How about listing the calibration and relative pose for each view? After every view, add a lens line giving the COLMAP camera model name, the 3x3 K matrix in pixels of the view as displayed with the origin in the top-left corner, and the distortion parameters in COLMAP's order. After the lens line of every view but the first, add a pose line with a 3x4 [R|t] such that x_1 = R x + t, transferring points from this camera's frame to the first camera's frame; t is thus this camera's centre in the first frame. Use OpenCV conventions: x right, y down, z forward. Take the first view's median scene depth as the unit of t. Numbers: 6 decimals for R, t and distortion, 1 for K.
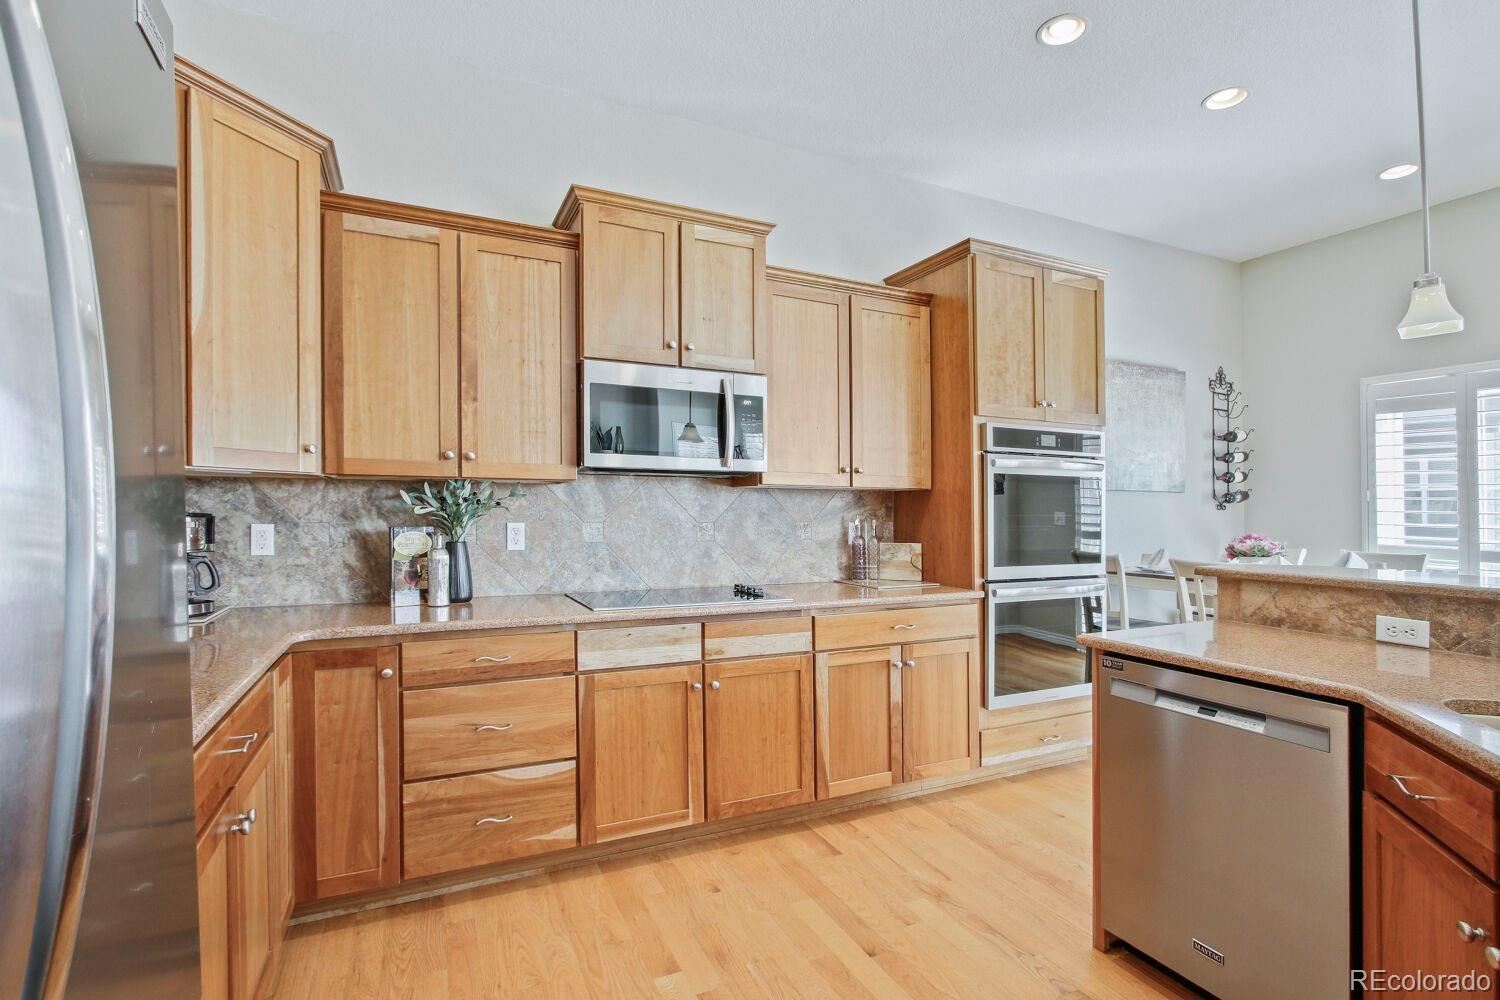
lens RADIAL K [[699.3, 0, 752.6], [0, 699.3, 496.2], [0, 0, 1]] dist [-0.029223, -0.000090]
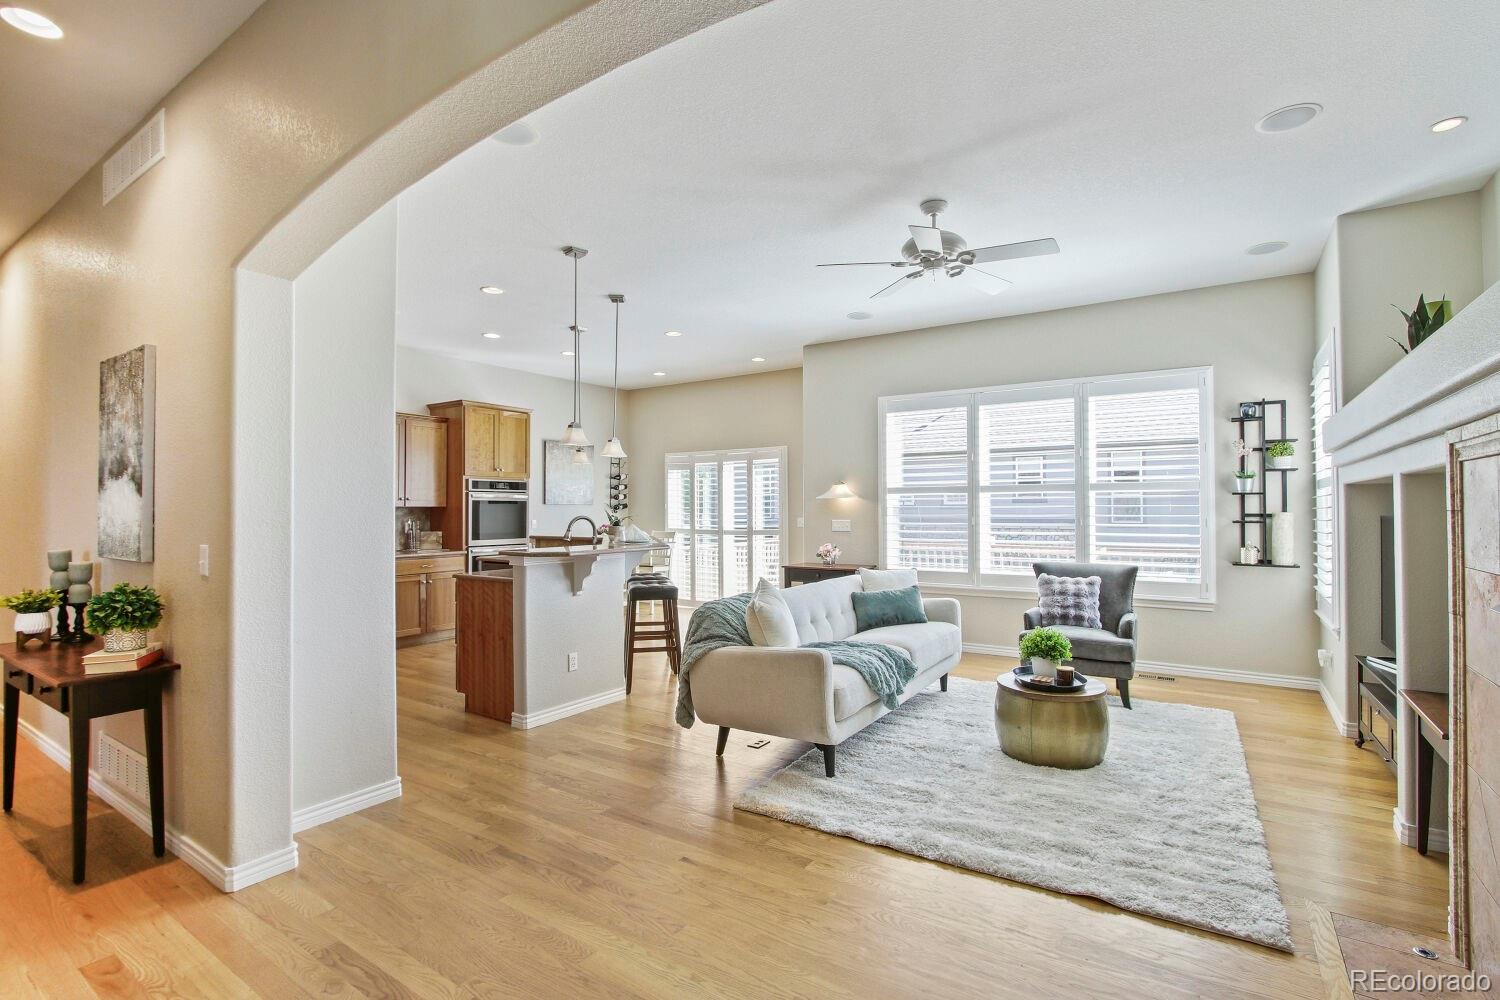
lens RADIAL K [[706.6, 0, 747.6], [0, 706.6, 486.3], [0, 0, 1]] dist [-0.001268, -0.000080]
pose [[0.866685, 0.007455, 0.498800, -0.032826], [-0.004035, 0.999960, -0.007935, -0.061089], [-0.498840, 0.004864, 0.866681, -1.420151]]
